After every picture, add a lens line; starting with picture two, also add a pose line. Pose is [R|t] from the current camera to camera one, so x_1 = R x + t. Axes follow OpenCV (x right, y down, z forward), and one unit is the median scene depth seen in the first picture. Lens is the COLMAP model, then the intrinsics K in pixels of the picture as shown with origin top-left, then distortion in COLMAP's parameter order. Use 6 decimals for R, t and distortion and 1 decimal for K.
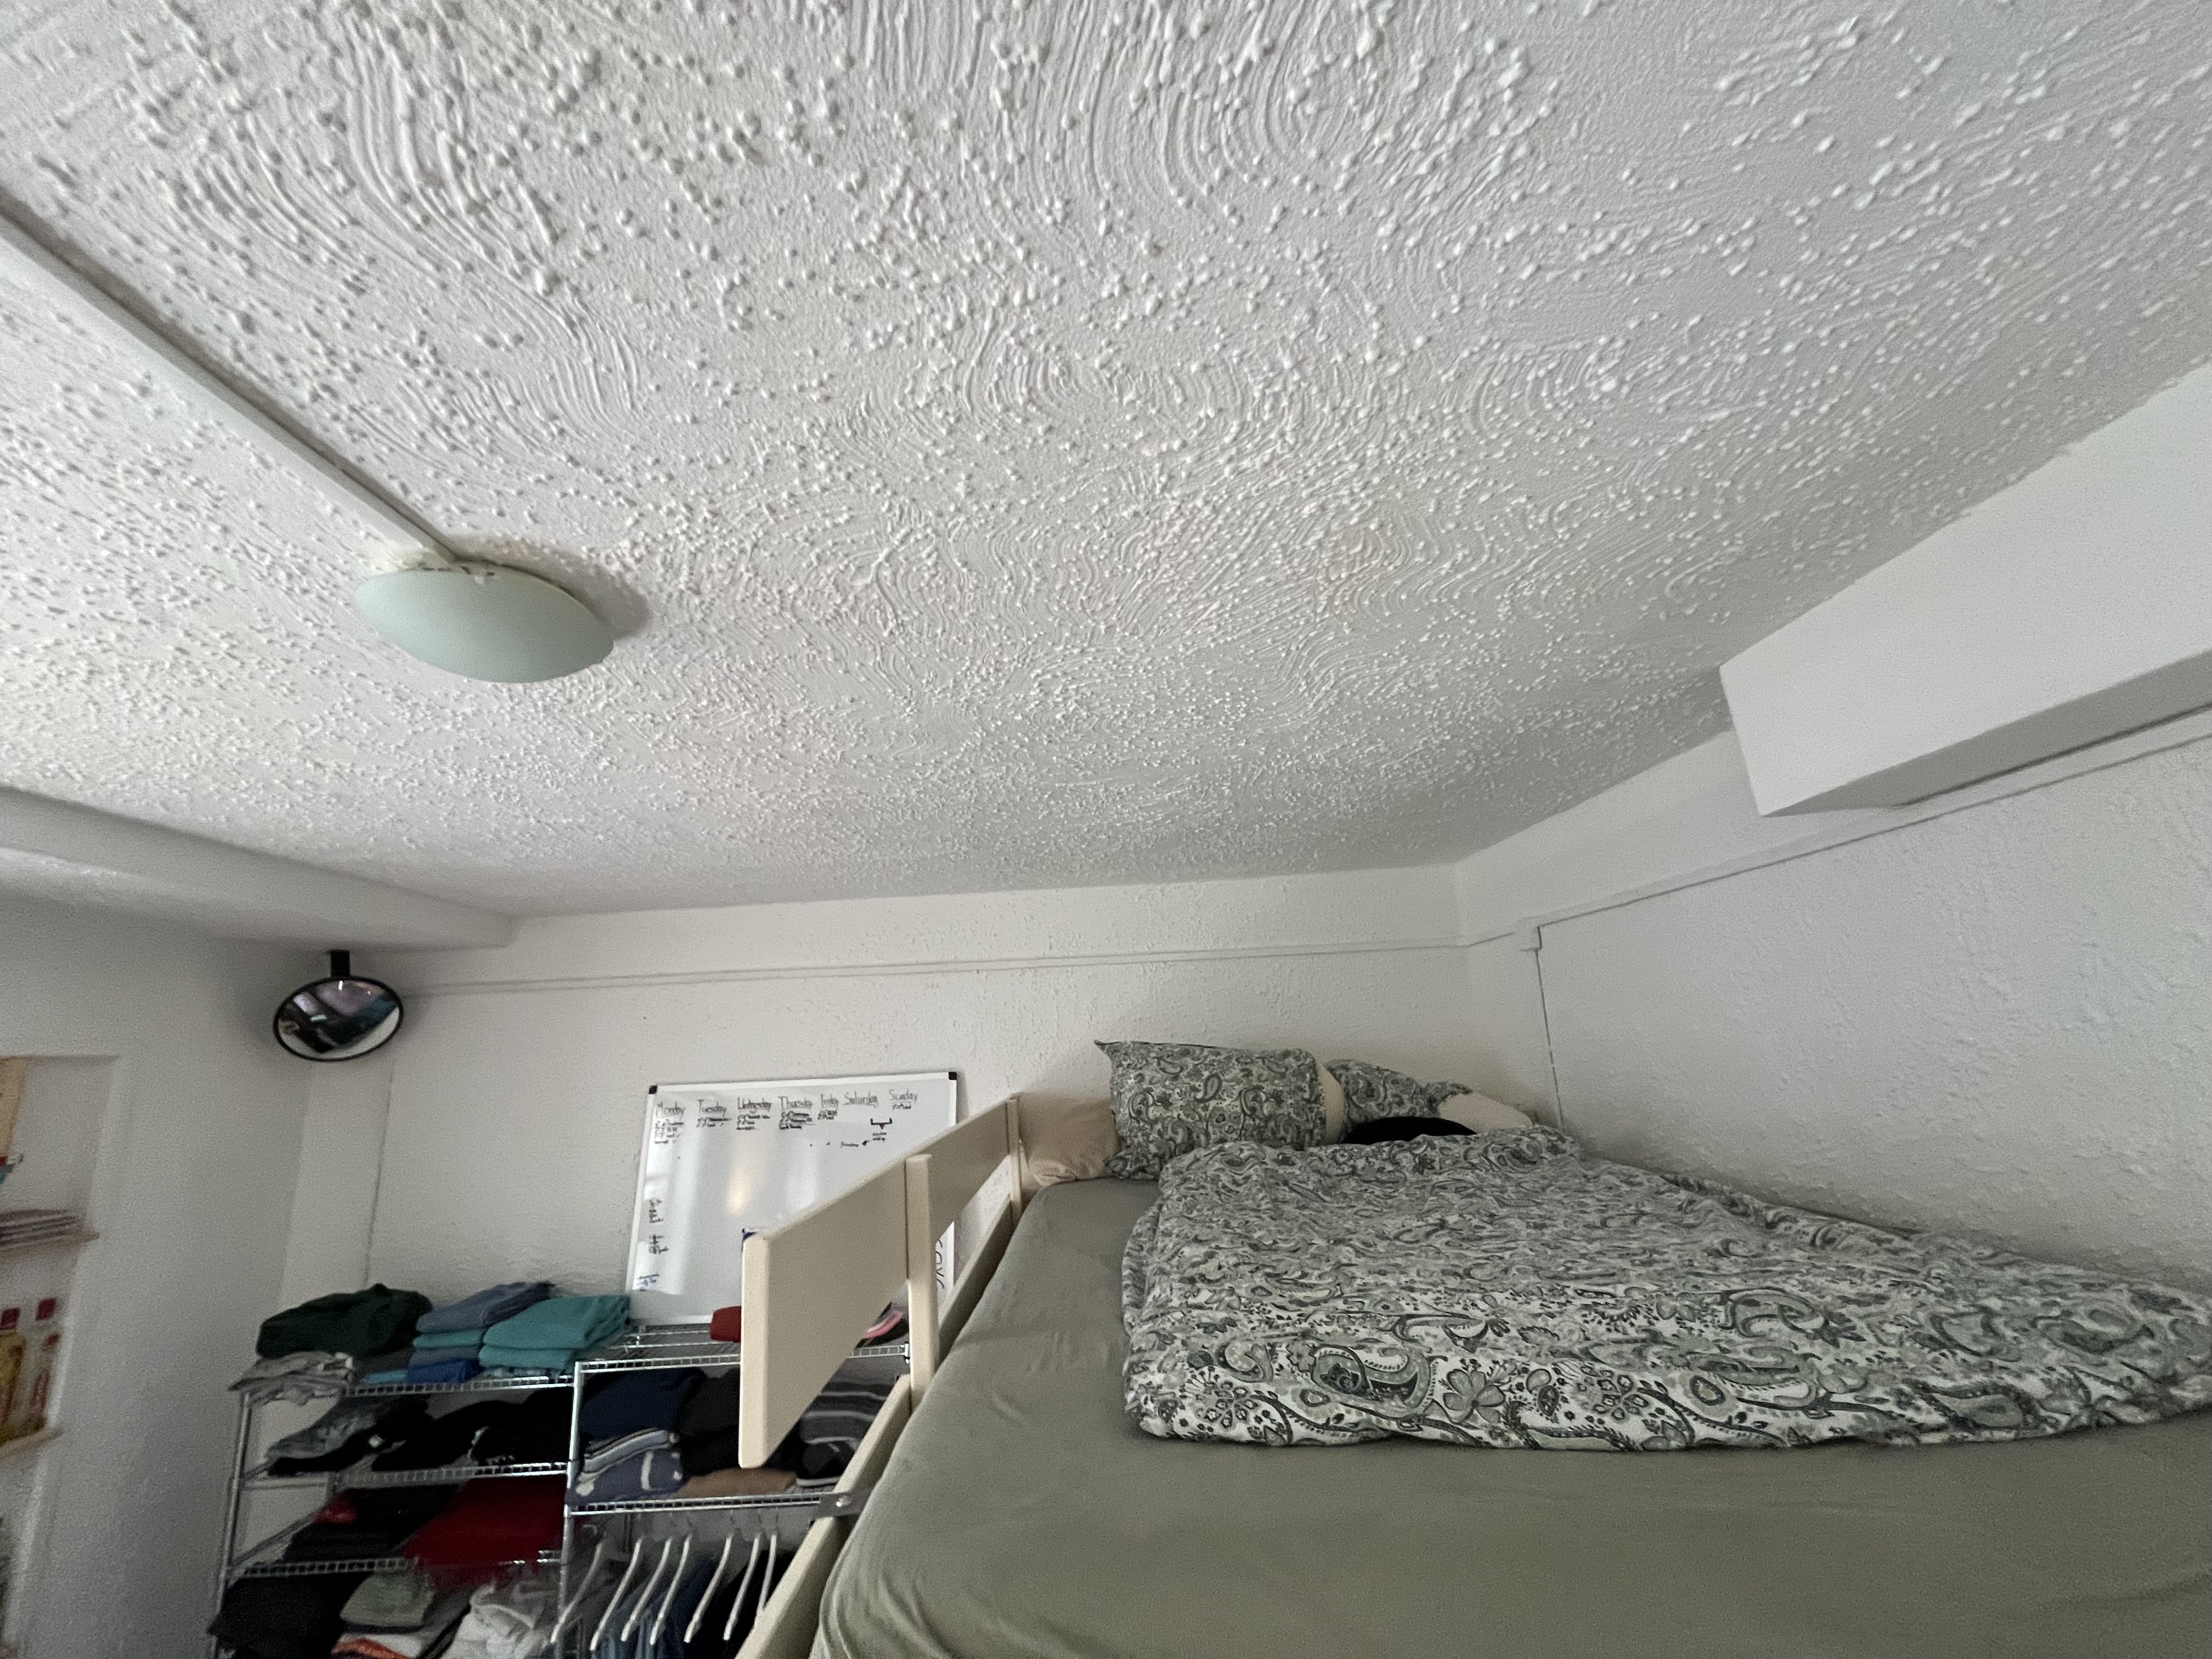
lens RADIAL K [[879.6, 0, 1082.3], [0, 879.6, 834.6], [0, 0, 1]] dist [0.001164, 0.000190]
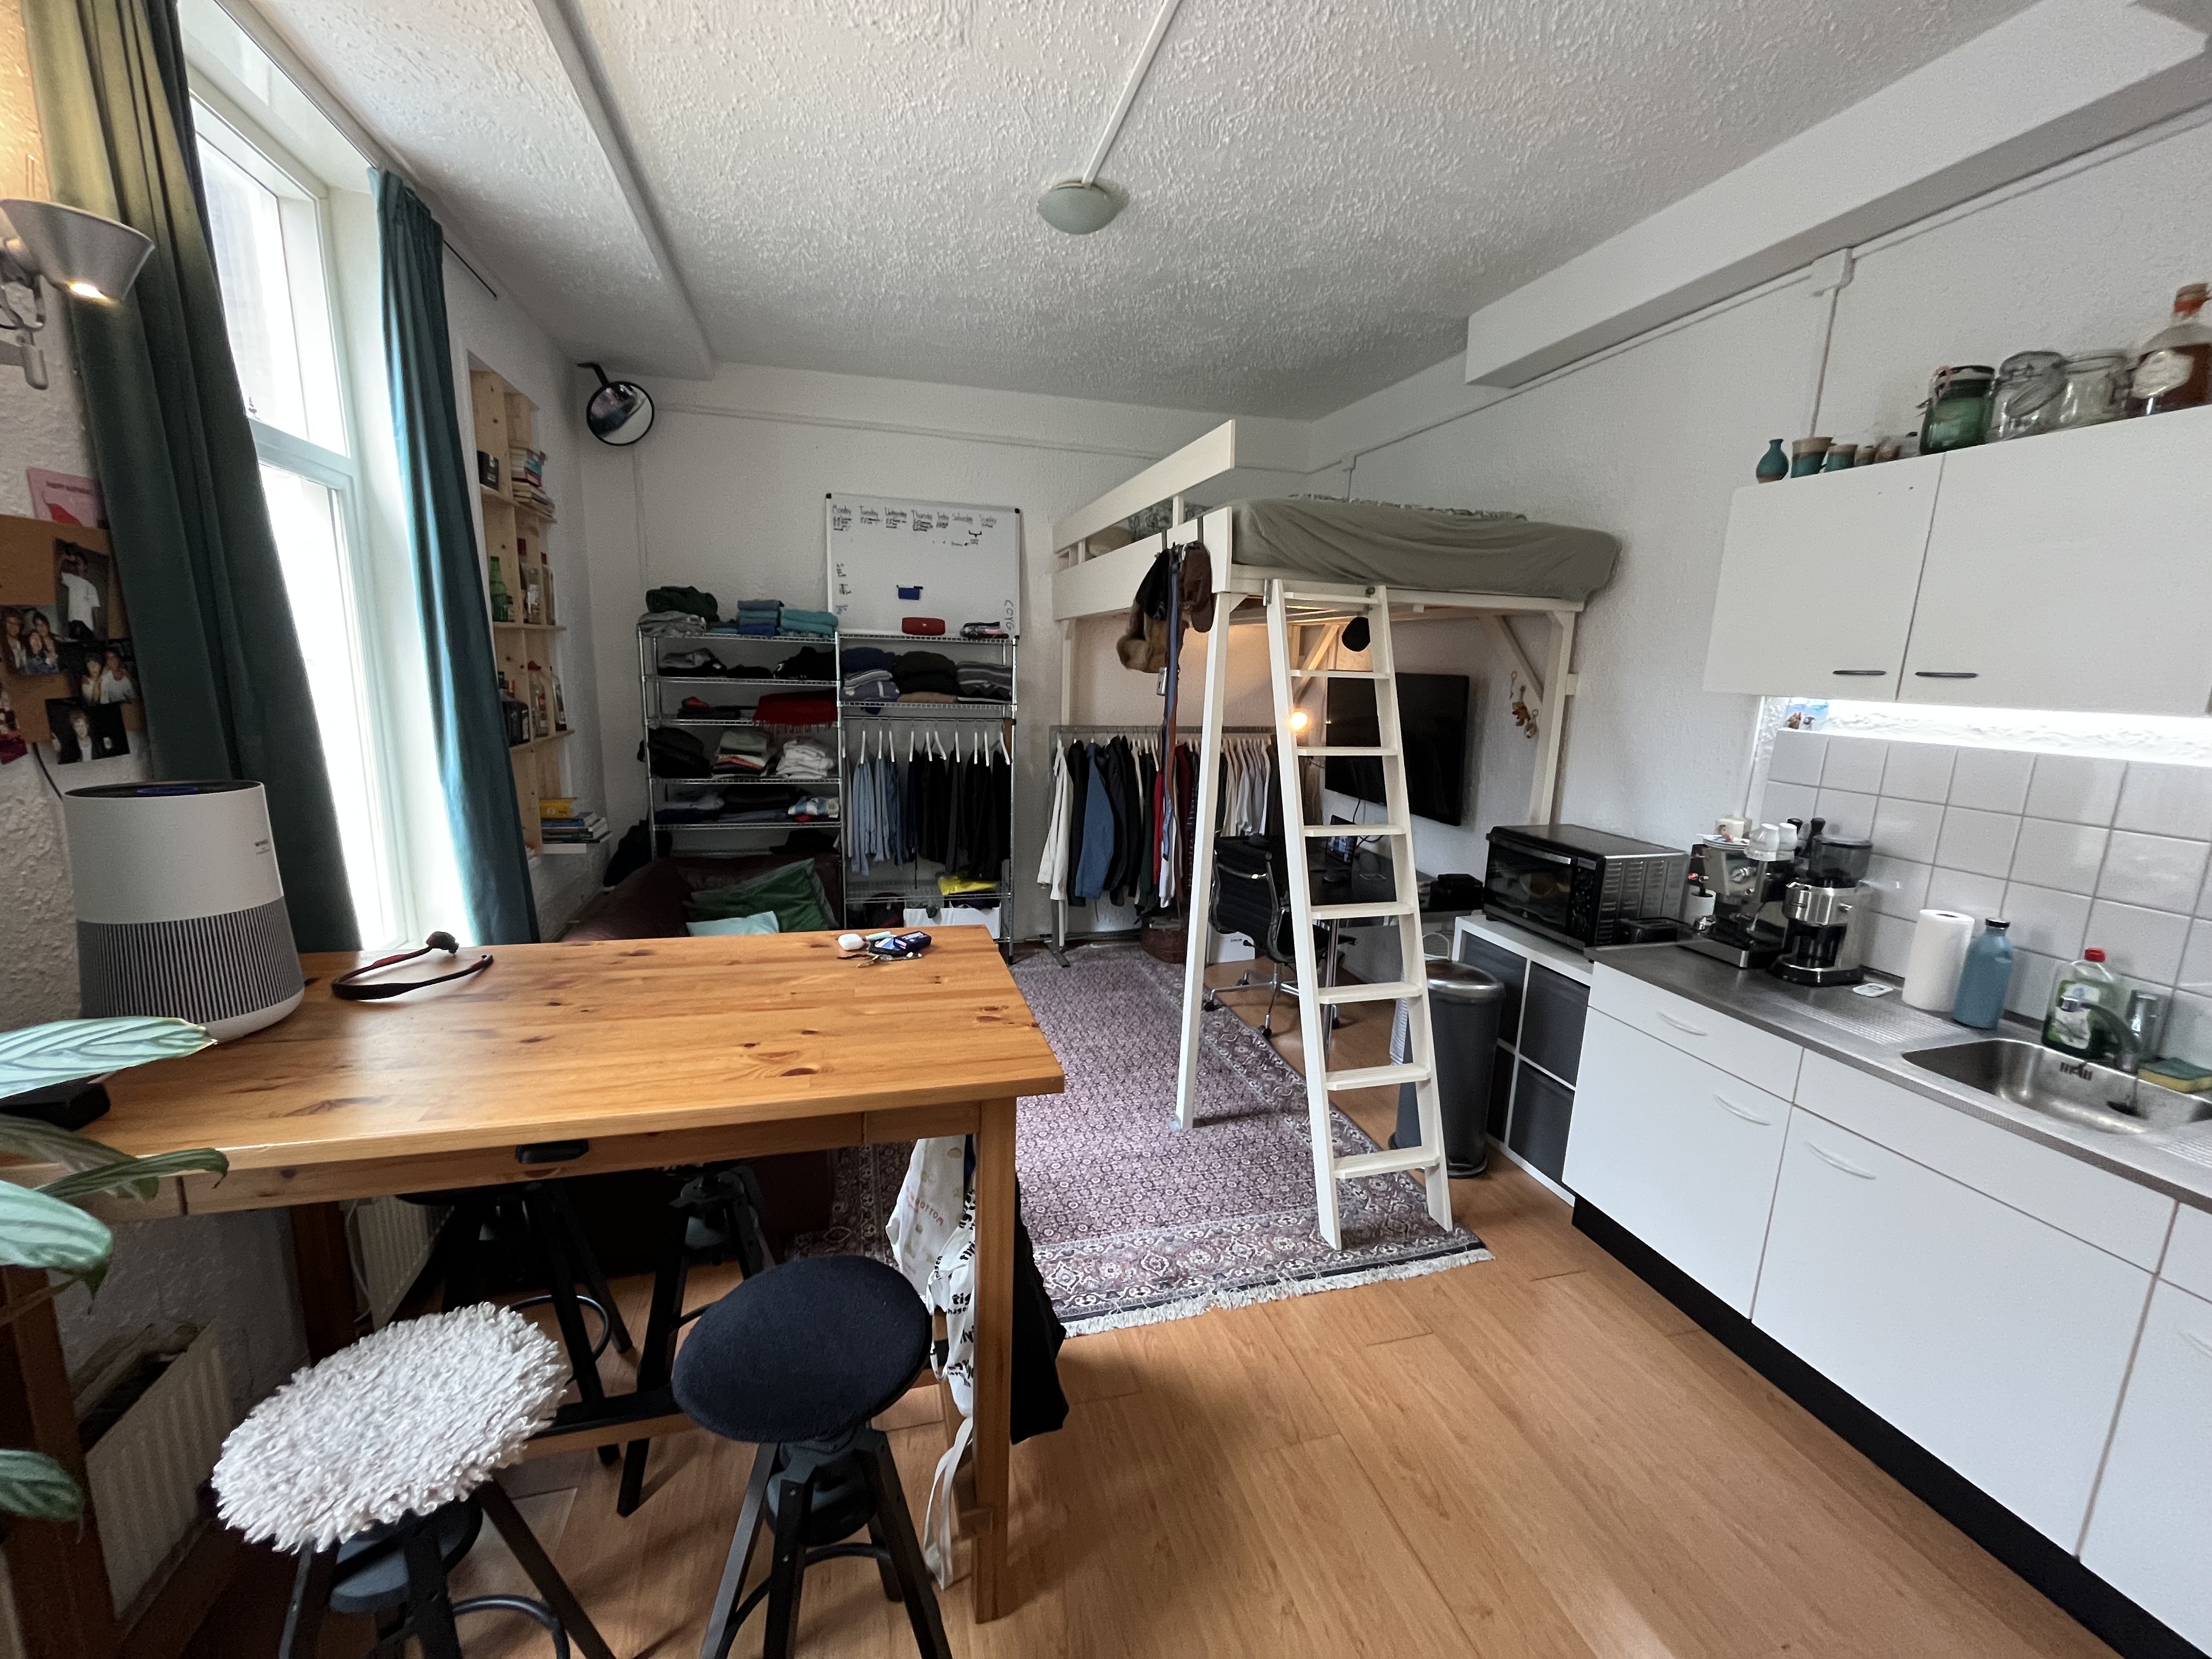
lens RADIAL K [[880.2, 0, 1106.0], [0, 880.2, 829.5], [0, 0, 1]] dist [0.000643, 0.000034]
pose [[0.955001, 0.019460, 0.295963, -0.587260], [-0.142124, 0.905853, 0.399039, 0.168066], [-0.260333, -0.423146, 0.867856, -0.919143]]
